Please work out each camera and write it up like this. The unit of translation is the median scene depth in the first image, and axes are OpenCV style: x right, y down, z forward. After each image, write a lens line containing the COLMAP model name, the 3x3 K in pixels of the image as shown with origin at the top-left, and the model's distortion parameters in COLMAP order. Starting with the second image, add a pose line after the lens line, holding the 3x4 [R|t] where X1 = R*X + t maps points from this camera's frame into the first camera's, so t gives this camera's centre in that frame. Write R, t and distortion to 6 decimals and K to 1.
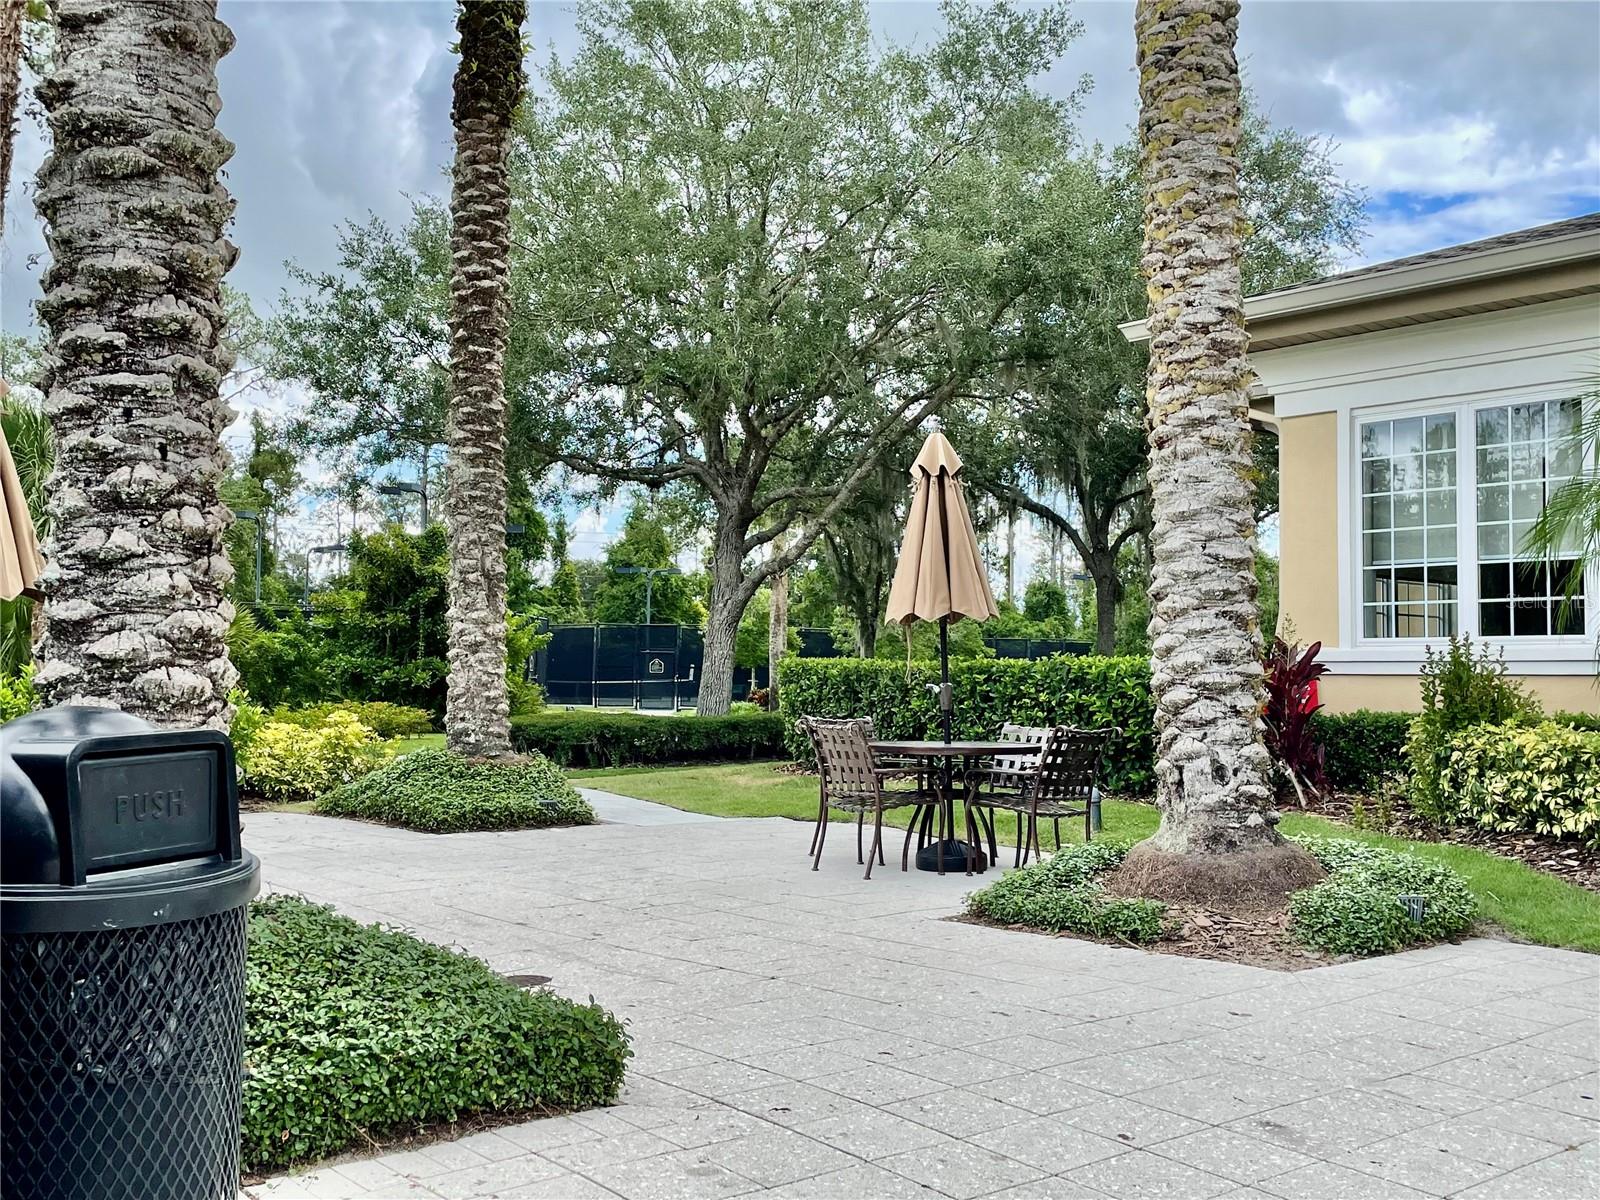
lens RADIAL K [[1638.7, 0, 800.0], [0, 1638.7, 600.0], [0, 0, 1]] dist [0.141559, -0.314539]
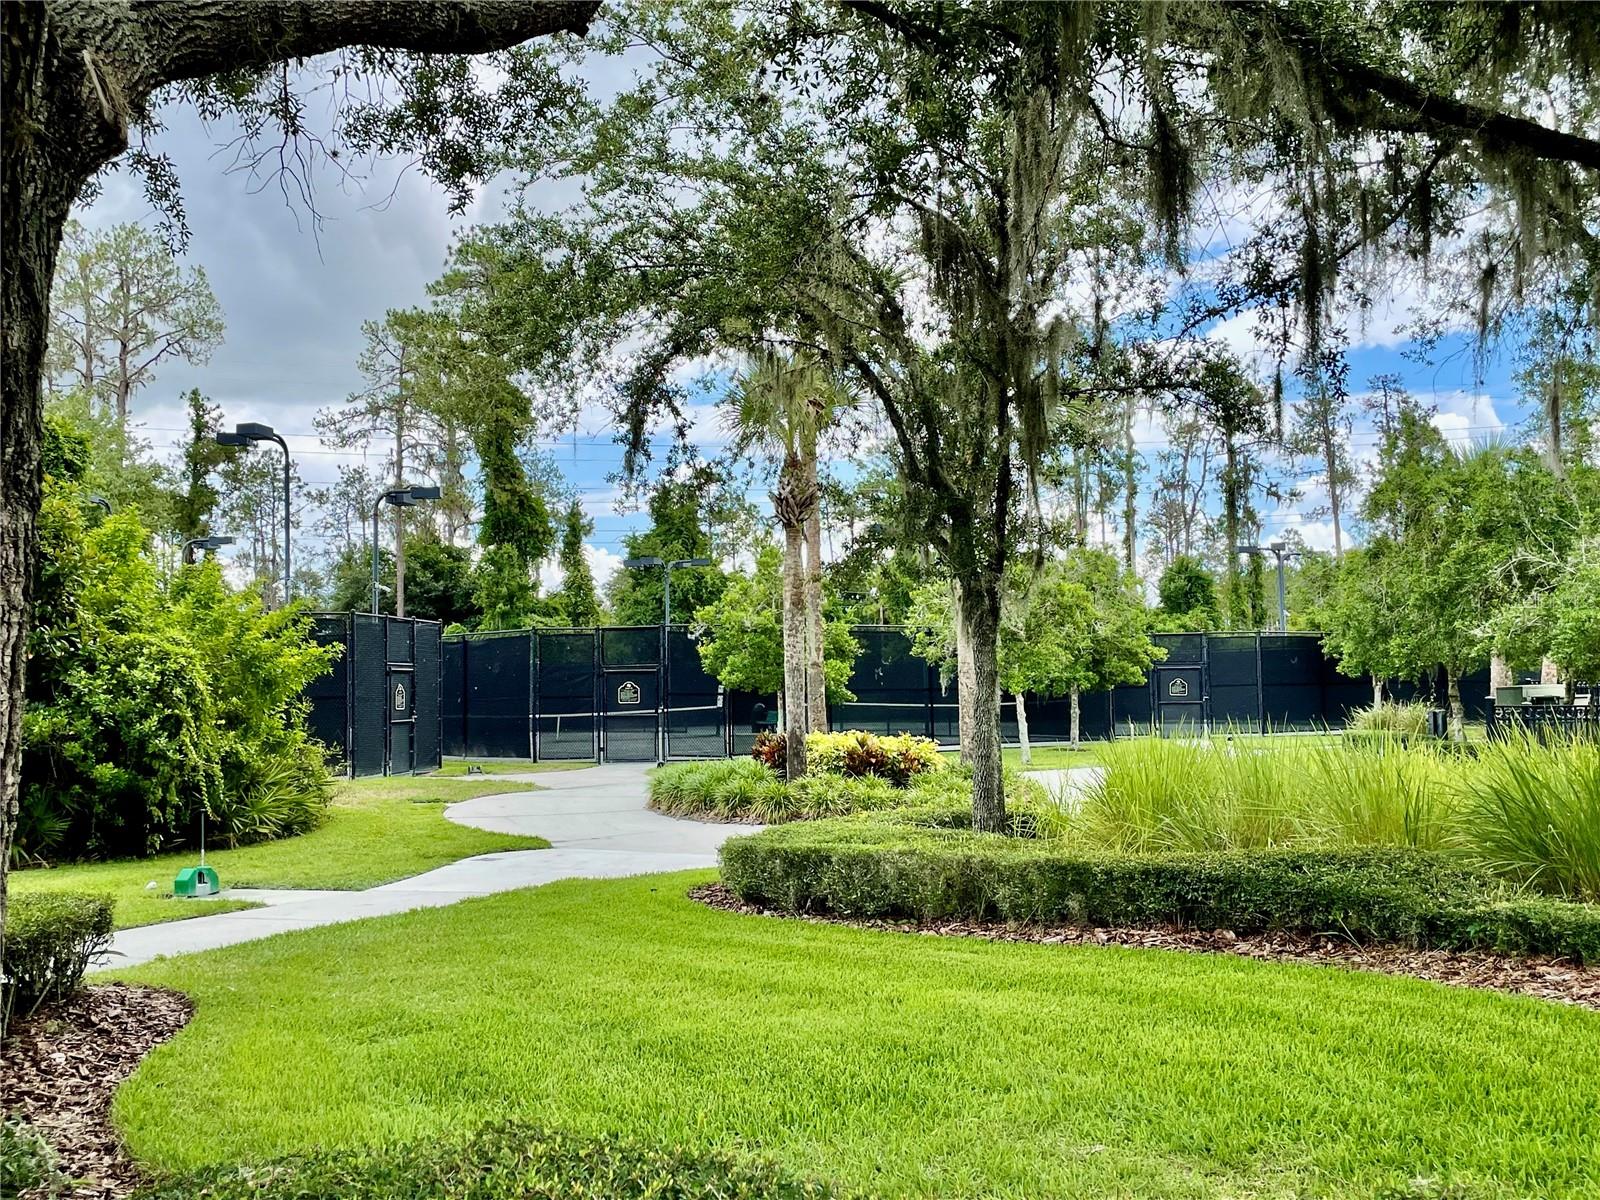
lens RADIAL K [[1638.7, 0, 800.0], [0, 1638.7, 600.0], [0, 0, 1]] dist [0.141559, -0.314539]
pose [[0.998075, -0.034837, -0.051319, 0.006135], [0.034413, 0.999366, -0.009131, 0.007100], [0.051605, 0.007347, 0.998641, 0.208890]]
